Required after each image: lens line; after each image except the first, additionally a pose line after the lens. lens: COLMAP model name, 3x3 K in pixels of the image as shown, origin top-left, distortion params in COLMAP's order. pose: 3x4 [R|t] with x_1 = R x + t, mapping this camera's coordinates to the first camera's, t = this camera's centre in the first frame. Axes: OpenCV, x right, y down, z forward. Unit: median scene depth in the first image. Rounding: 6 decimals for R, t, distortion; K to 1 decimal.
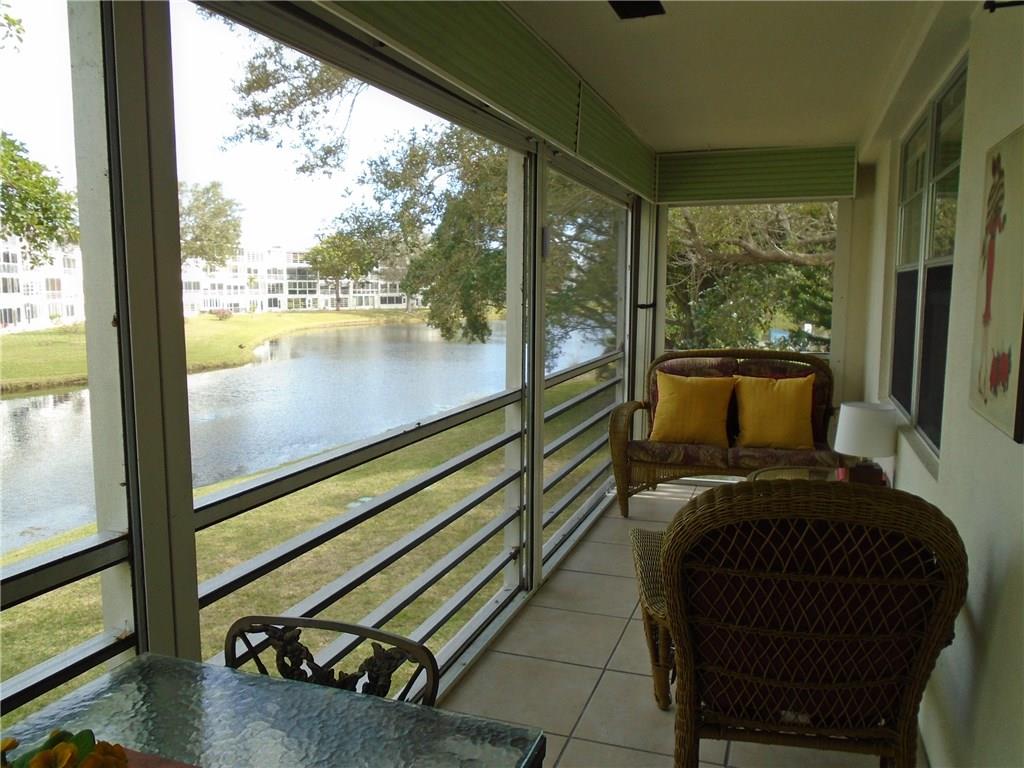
lens RADIAL K [[840.5, 0, 512.0], [0, 840.5, 384.0], [0, 0, 1]] dist [0.005894, 0.003826]
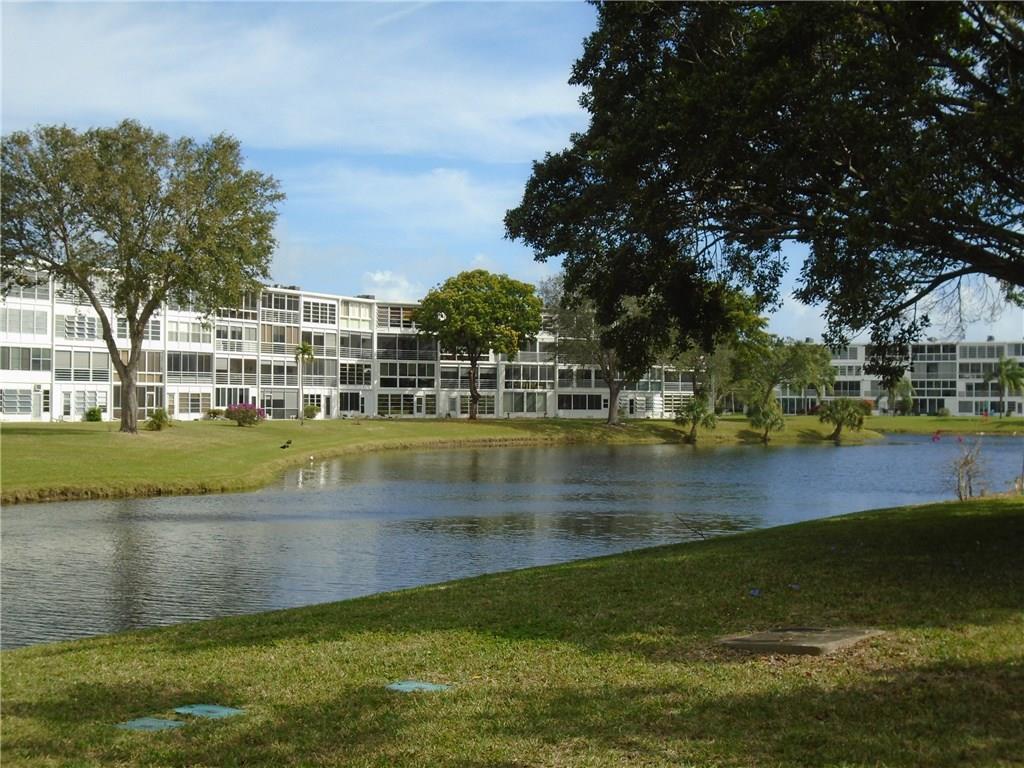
lens RADIAL K [[1492.7, 0, 512.0], [0, 1492.7, 384.0], [0, 0, 1]] dist [0.043008, 0.029618]
pose [[0.976886, -0.001938, -0.213752, 0.008507], [-0.030875, 0.988194, -0.150062, 0.026952], [0.211520, 0.153193, 0.965293, 0.136983]]
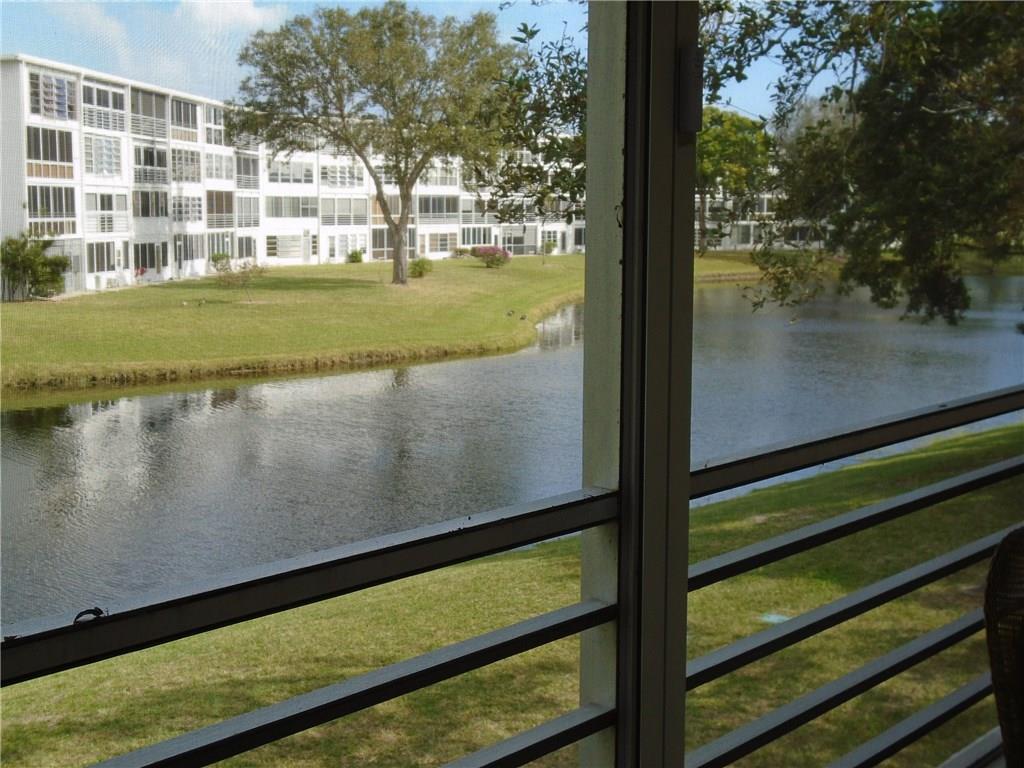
lens RADIAL K [[1583.3, 0, 495.2], [0, 1583.3, 380.7], [0, 0, 1]] dist [0.053548, 0.028763]
pose [[0.940227, 0.038893, -0.338321, 0.011566], [-0.041012, 0.999158, 0.000886, -0.002421], [0.338070, 0.013043, 0.941031, 0.020226]]
